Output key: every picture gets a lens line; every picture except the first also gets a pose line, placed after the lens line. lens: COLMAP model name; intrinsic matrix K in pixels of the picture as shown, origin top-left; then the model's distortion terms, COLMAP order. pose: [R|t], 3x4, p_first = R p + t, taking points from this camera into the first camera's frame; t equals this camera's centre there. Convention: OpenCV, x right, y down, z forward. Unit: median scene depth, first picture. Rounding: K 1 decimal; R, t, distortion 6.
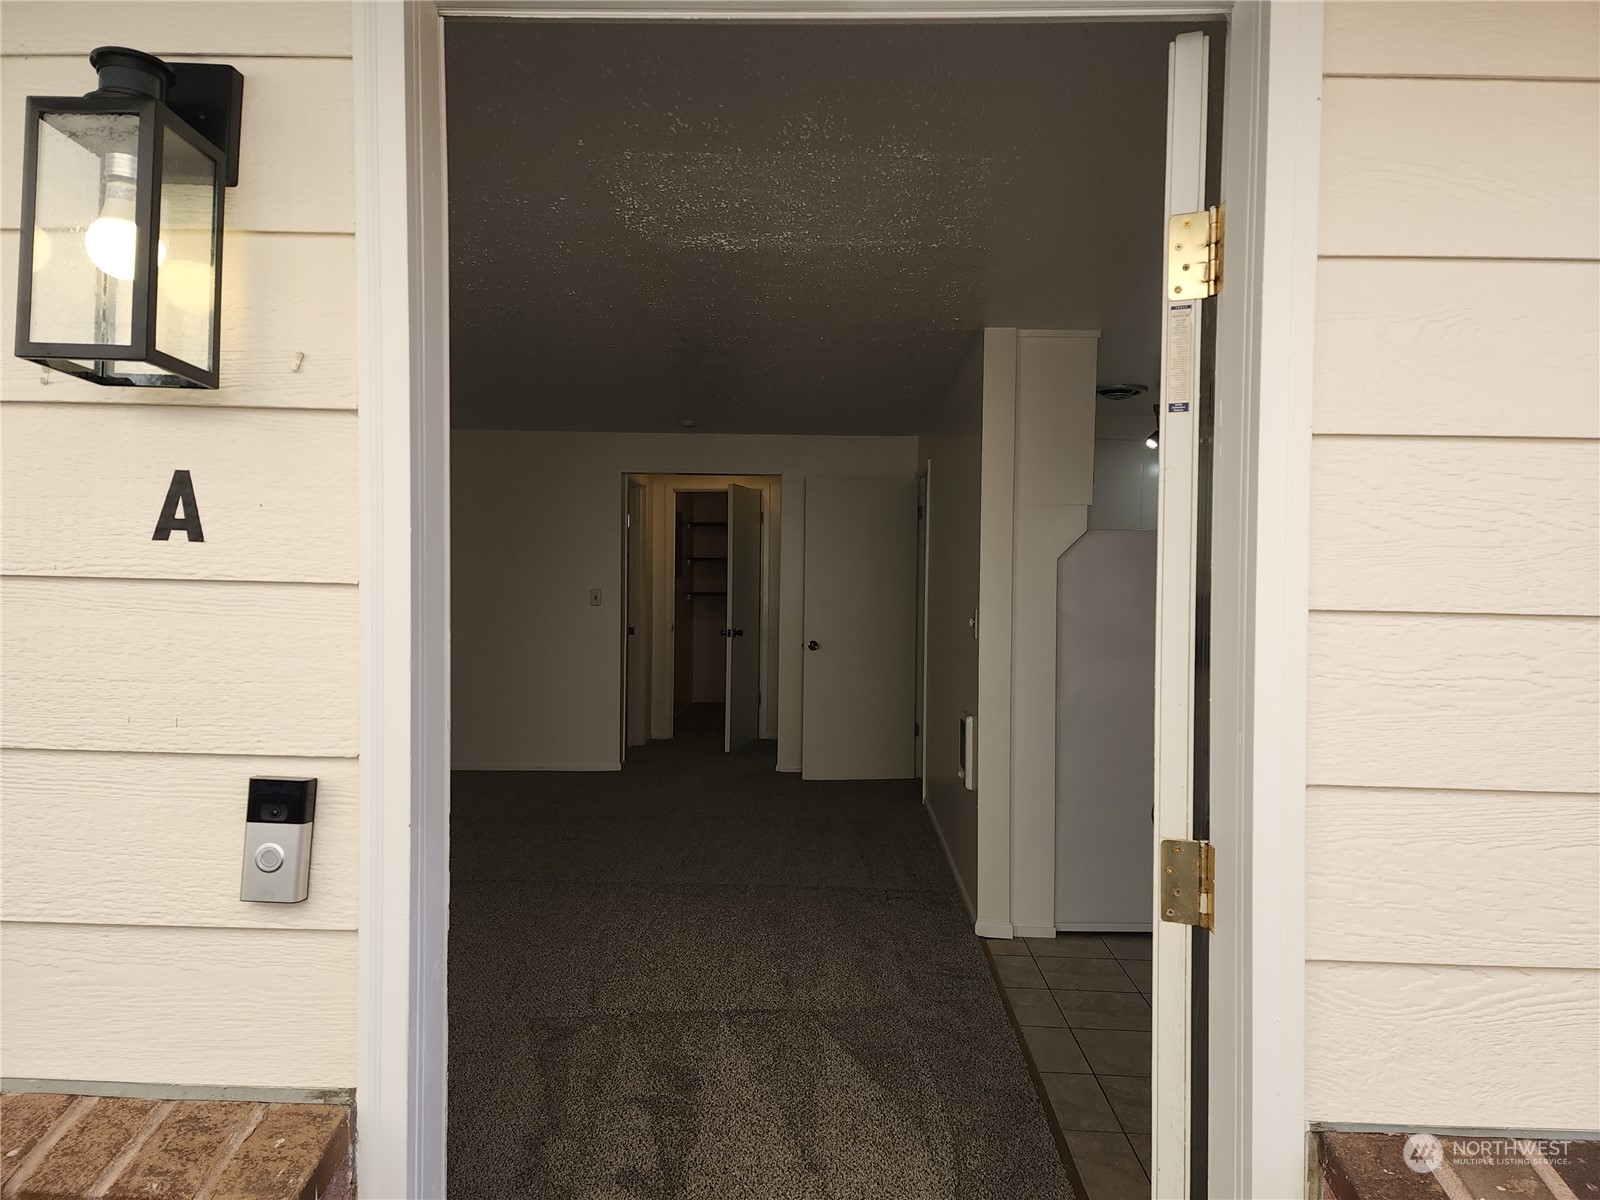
lens RADIAL K [[1067.7, 0, 814.6], [0, 1067.7, 594.1], [0, 0, 1]] dist [0.078738, -0.072595]
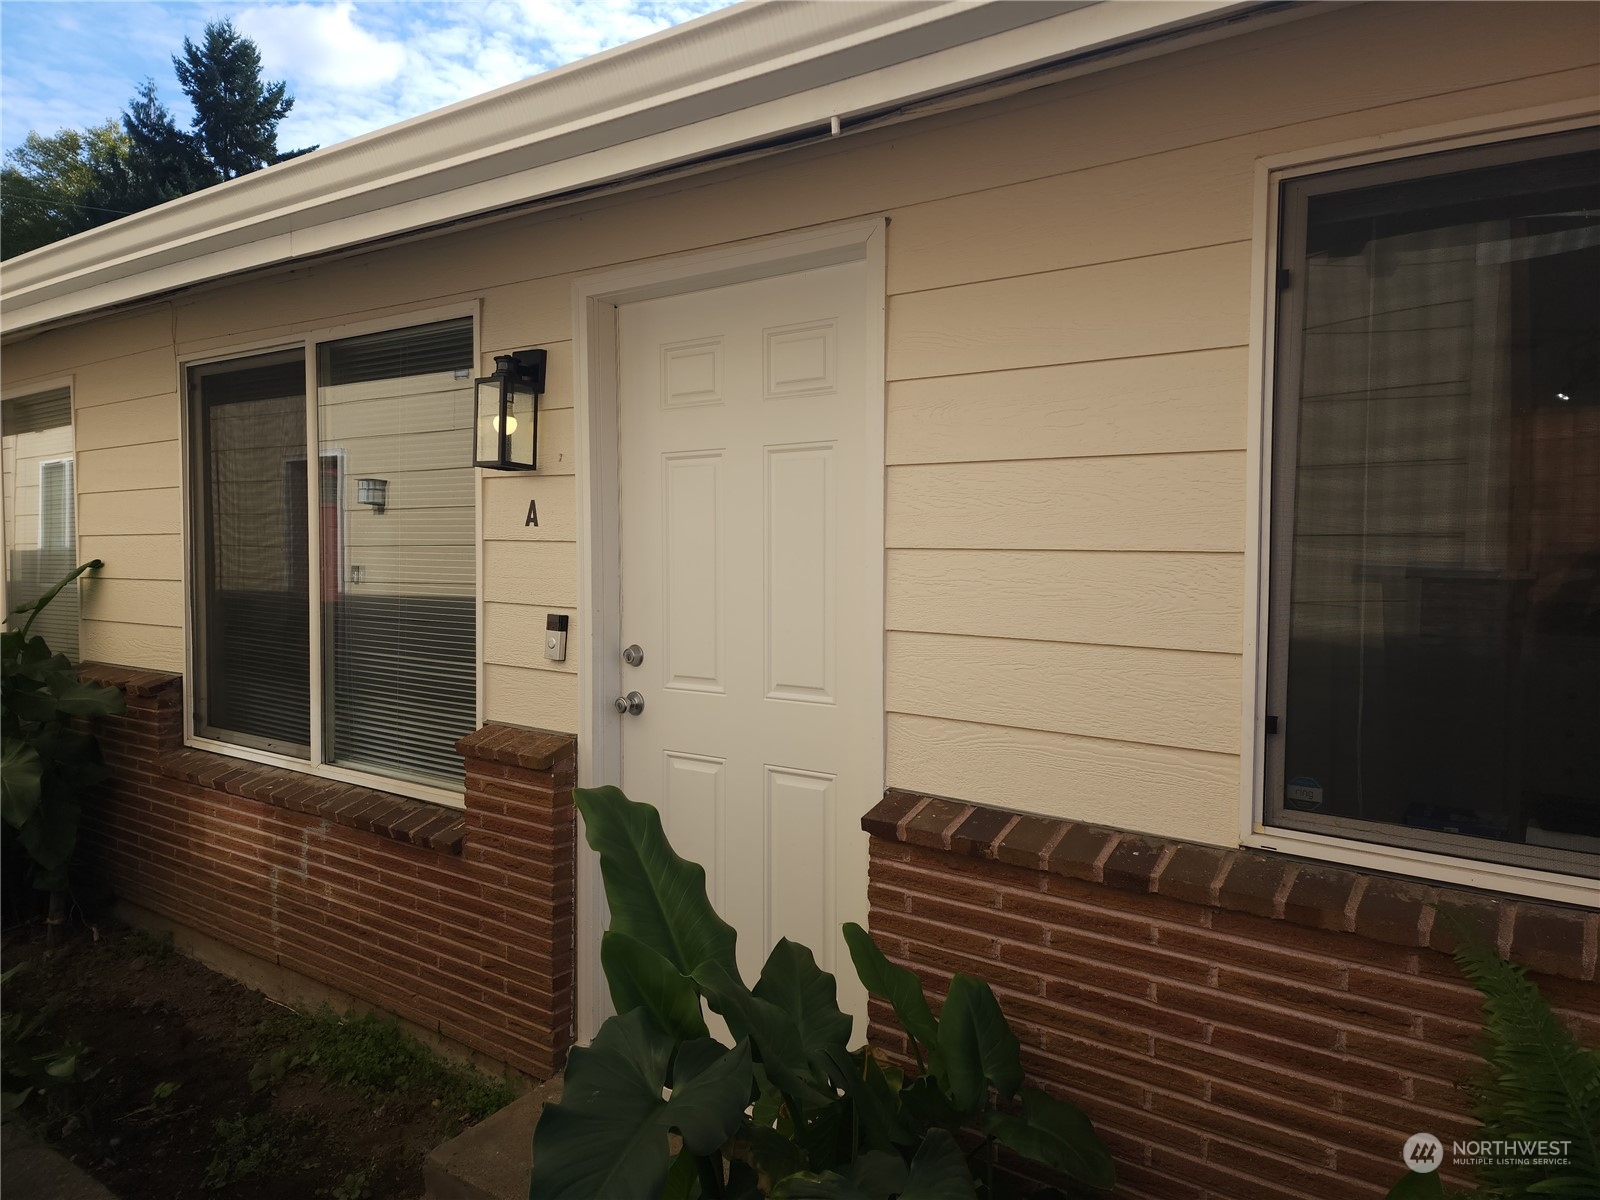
lens RADIAL K [[1067.7, 0, 814.6], [0, 1067.7, 594.1], [0, 0, 1]] dist [0.078738, -0.072595]
pose [[0.825868, 0.014518, -0.563676, 1.303692], [-0.001952, 0.999736, 0.022889, 0.049406], [0.563859, -0.017803, 0.825679, -0.701903]]
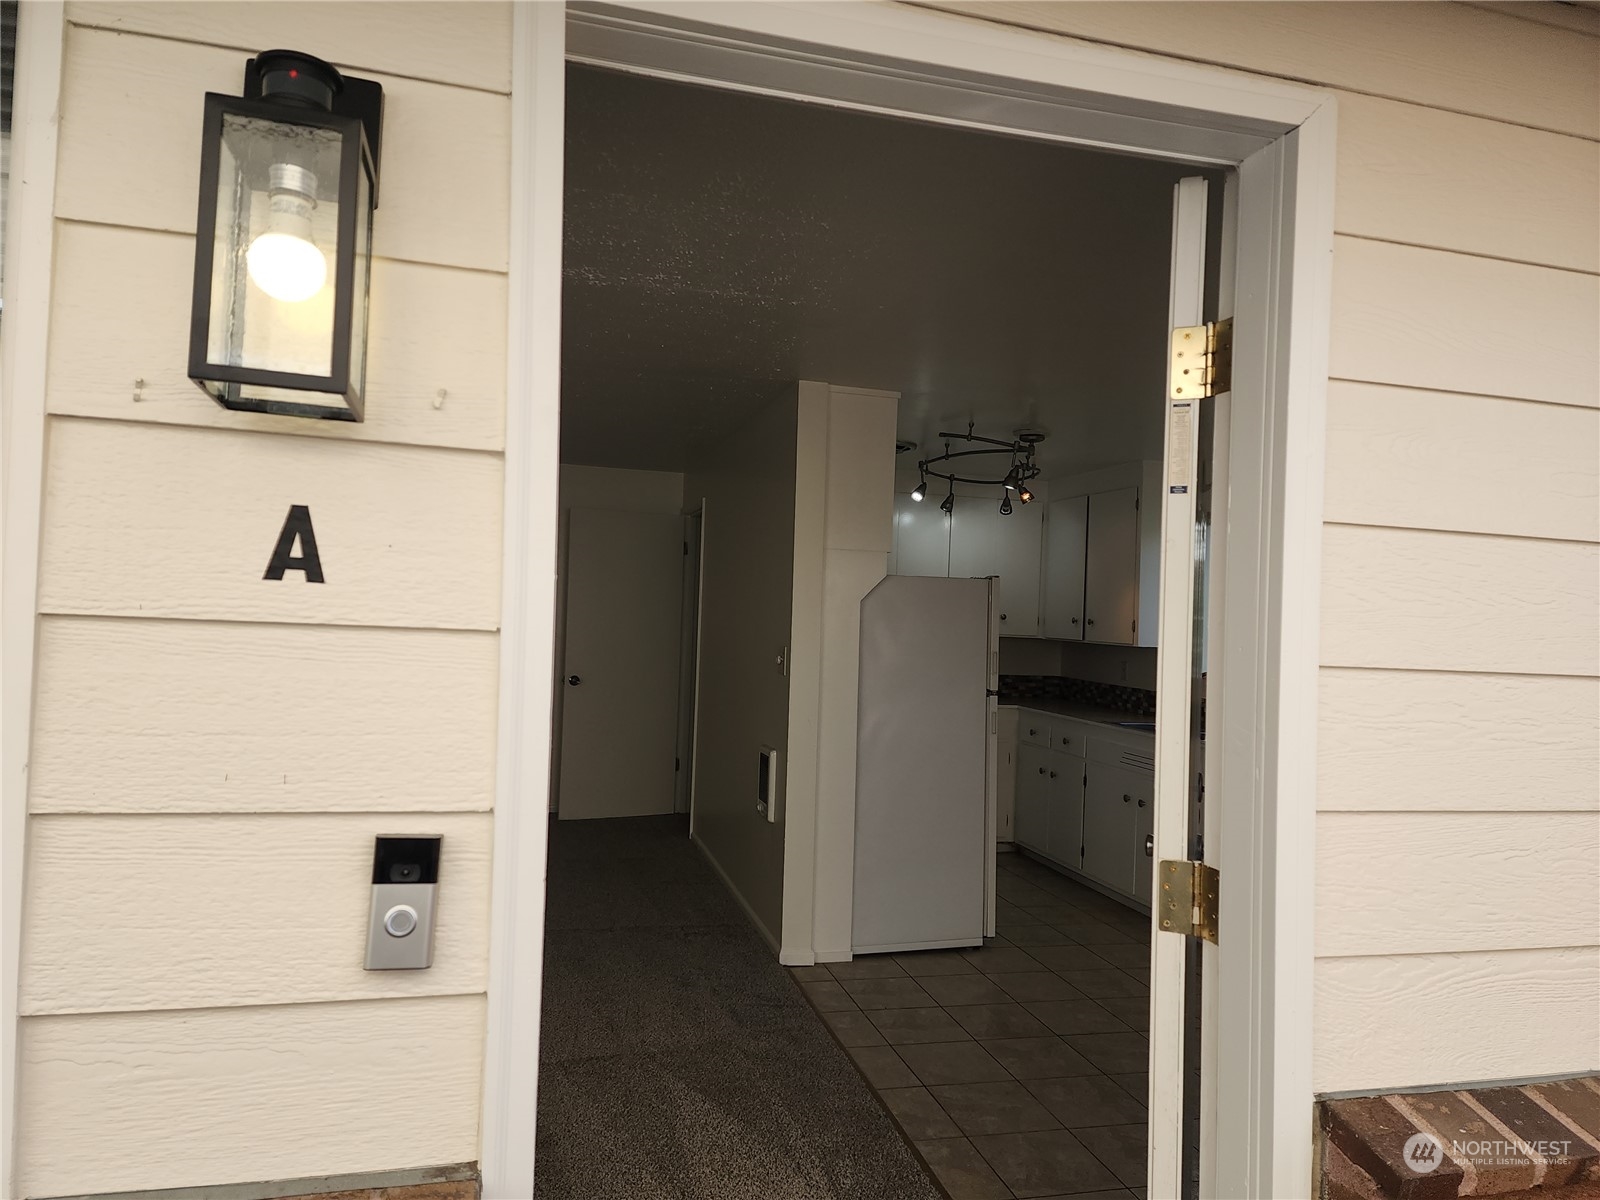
lens RADIAL K [[1063.6, 0, 810.8], [0, 1063.6, 600.8], [0, 0, 1]] dist [0.080129, -0.071778]
pose [[0.959513, 0.024672, 0.280581, -0.365844], [-0.017940, 0.999487, -0.026534, -0.013763], [-0.281092, 0.020426, 0.959463, -0.001530]]
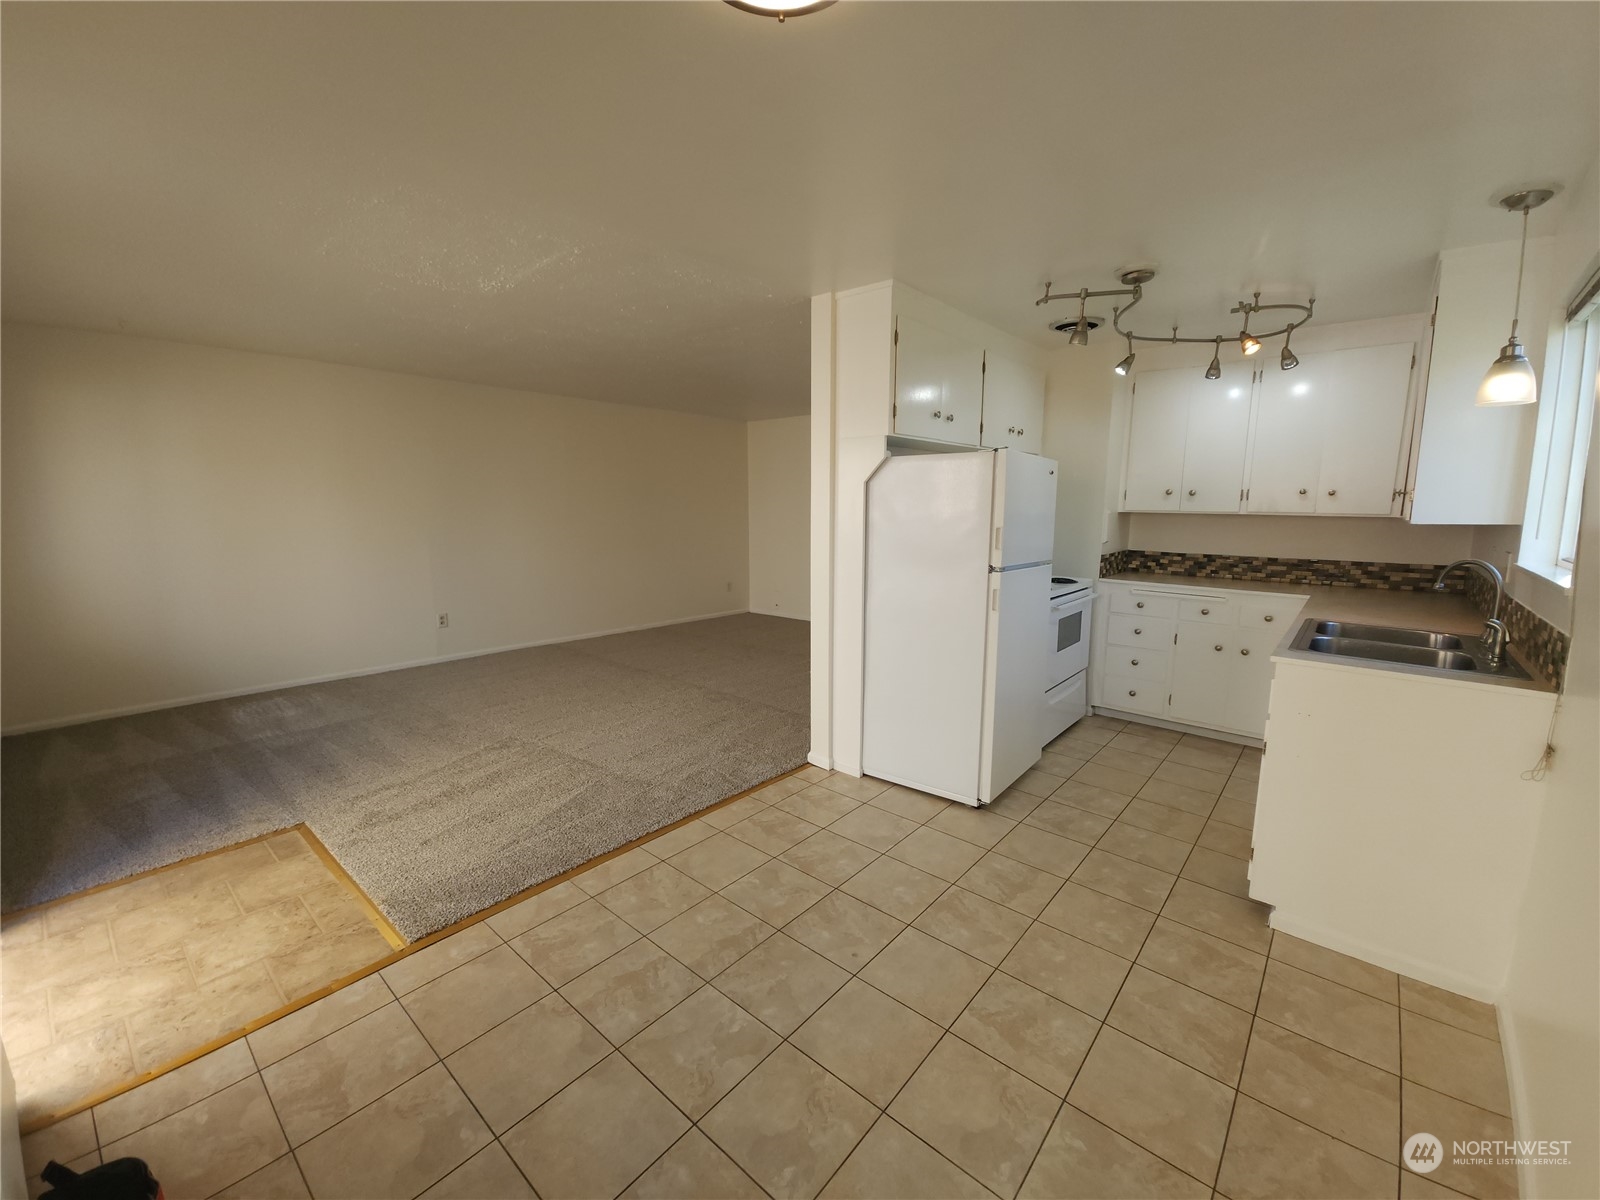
lens RADIAL K [[647.7, 0, 800.0], [0, 647.7, 600.0], [0, 0, 1]] dist [0.014763, -0.009112]
pose [[0.767336, 0.081732, -0.636015, 2.018714], [-0.004533, 0.992511, 0.122074, 0.030434], [0.641229, -0.090789, 0.761960, 1.168567]]
